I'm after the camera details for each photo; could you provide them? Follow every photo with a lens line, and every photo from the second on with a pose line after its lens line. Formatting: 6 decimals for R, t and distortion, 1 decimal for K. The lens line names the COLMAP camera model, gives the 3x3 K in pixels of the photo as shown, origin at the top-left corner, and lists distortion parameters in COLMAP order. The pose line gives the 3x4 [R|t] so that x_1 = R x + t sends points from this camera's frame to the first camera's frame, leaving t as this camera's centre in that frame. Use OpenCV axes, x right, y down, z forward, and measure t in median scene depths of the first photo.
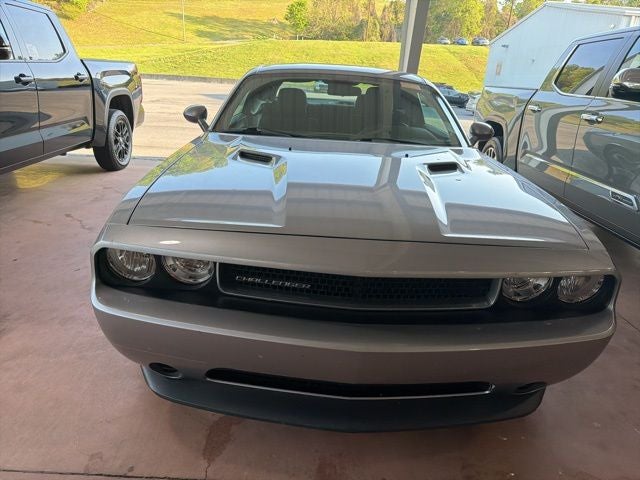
lens RADIAL K [[459.3, 0, 316.6], [0, 459.3, 248.7], [0, 0, 1]] dist [-0.005416, -0.003354]
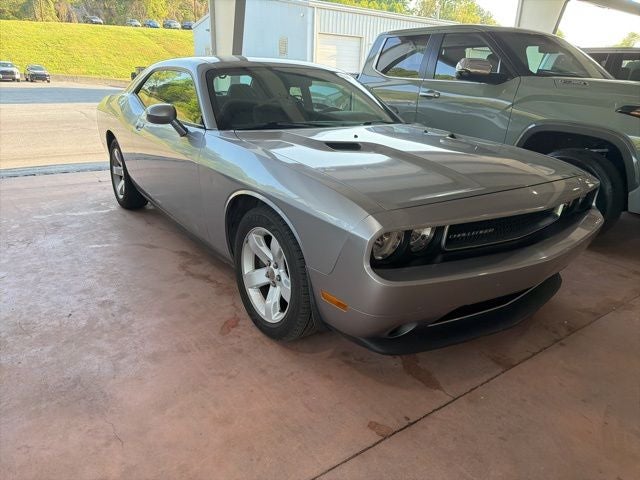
lens RADIAL K [[453.6, 0, 318.9], [0, 453.6, 250.6], [0, 0, 1]] dist [0.003064, -0.010574]
pose [[0.812230, -0.238313, 0.532437, -0.087968], [0.216974, 0.970678, 0.103472, -0.008285], [-0.541483, 0.031482, 0.840122, 0.010699]]
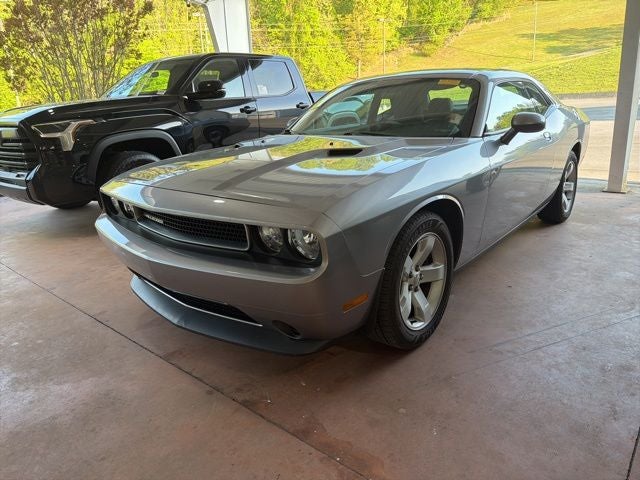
lens RADIAL K [[453.5, 0, 323.2], [0, 453.5, 242.0], [0, 0, 1]] dist [0.004644, -0.010917]
pose [[0.763453, 0.101949, -0.637766, 0.103079], [-0.137706, 0.990452, -0.006517, 0.006136], [0.631012, 0.092800, 0.770202, 0.012275]]
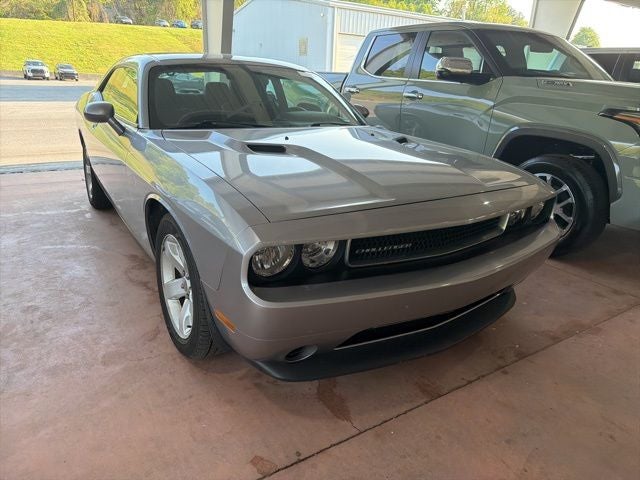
lens RADIAL K [[454.0, 0, 321.1], [0, 454.0, 251.8], [0, 0, 1]] dist [-0.003108, -0.006495]
pose [[0.842608, -0.217596, 0.492610, -0.061551], [0.196772, 0.975885, 0.094491, -0.004645], [-0.501292, 0.017313, 0.865105, 0.005302]]
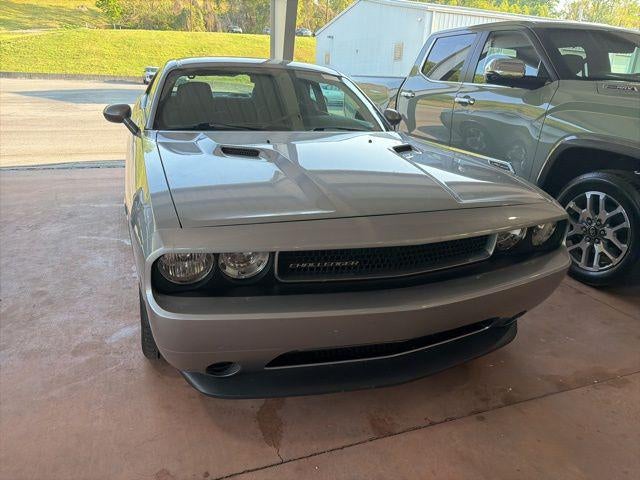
lens RADIAL K [[457.1, 0, 319.8], [0, 457.1, 249.4], [0, 0, 1]] dist [-0.005353, -0.004739]
pose [[0.937185, -0.142420, 0.318434, -0.033538], [0.135700, 0.989803, 0.043313, -0.000739], [-0.321356, 0.002619, 0.946955, -0.001016]]
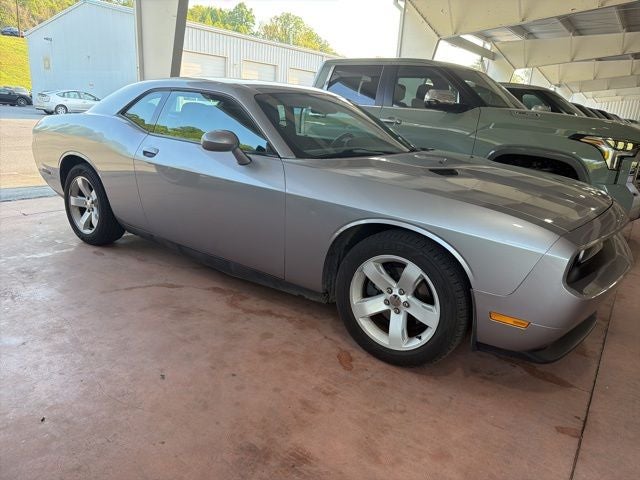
lens RADIAL K [[453.5, 0, 323.2], [0, 453.5, 242.0], [0, 0, 1]] dist [0.004644, -0.010917]
pose [[0.579187, -0.257864, 0.773336, -0.134434], [0.255358, 0.958298, 0.128289, -0.027424], [-0.774167, 0.123174, 0.620881, 0.055655]]
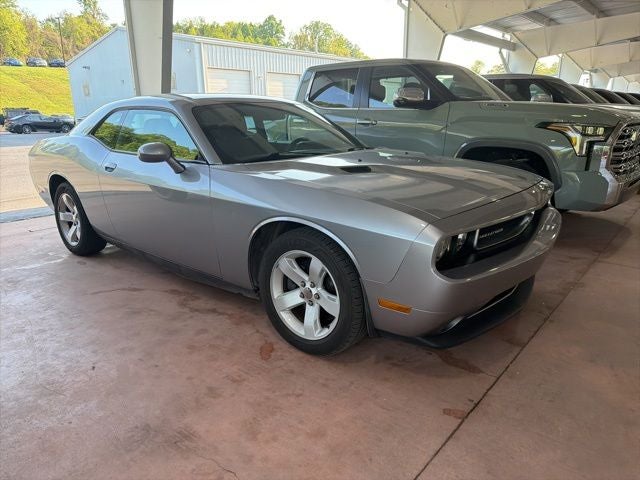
lens RADIAL K [[453.6, 0, 318.9], [0, 453.6, 250.6], [0, 0, 1]] dist [0.003064, -0.010574]
pose [[0.643316, -0.287665, 0.709502, -0.119119], [0.308675, 0.945522, 0.103478, -0.015953], [-0.700617, 0.152437, 0.697064, 0.026082]]
